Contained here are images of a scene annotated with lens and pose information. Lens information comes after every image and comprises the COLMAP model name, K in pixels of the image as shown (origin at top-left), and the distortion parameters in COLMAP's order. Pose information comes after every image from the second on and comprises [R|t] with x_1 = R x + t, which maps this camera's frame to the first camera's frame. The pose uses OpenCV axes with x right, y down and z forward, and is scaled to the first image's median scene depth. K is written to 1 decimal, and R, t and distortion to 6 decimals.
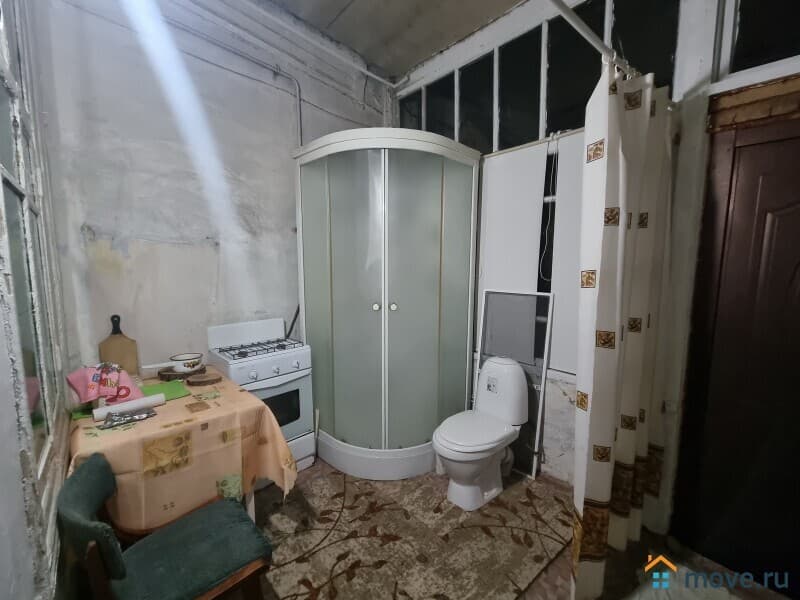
lens RADIAL K [[340.1, 0, 399.9], [0, 340.1, 305.8], [0, 0, 1]] dist [-0.001082, -0.000020]
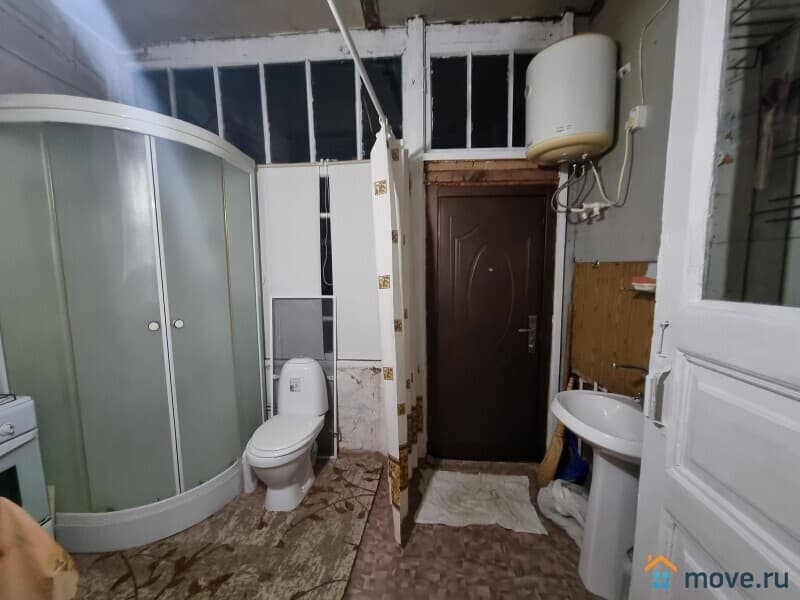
lens RADIAL K [[333.3, 0, 399.9], [0, 333.3, 305.6], [0, 0, 1]] dist [-0.000559, 0.000527]
pose [[0.723499, -0.084938, 0.685080, -0.188273], [0.095454, 0.995178, 0.022577, -0.007520], [-0.683694, 0.049059, 0.728118, 0.006592]]
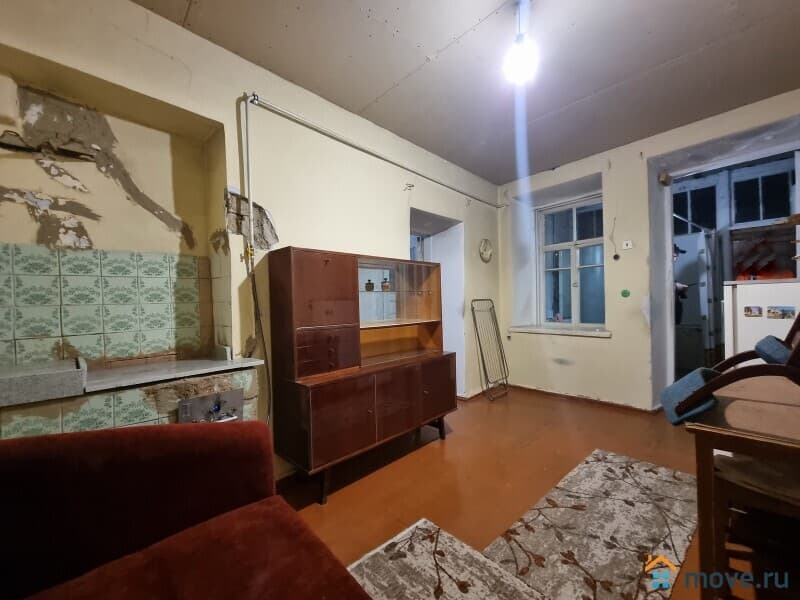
lens RADIAL K [[333.3, 0, 399.9], [0, 333.3, 305.6], [0, 0, 1]] dist [-0.000559, 0.000527]
pose [[0.998325, -0.032566, -0.047823, -1.603141], [0.027289, 0.993870, -0.107131, 0.275088], [0.051018, 0.105646, 0.993094, -1.711355]]
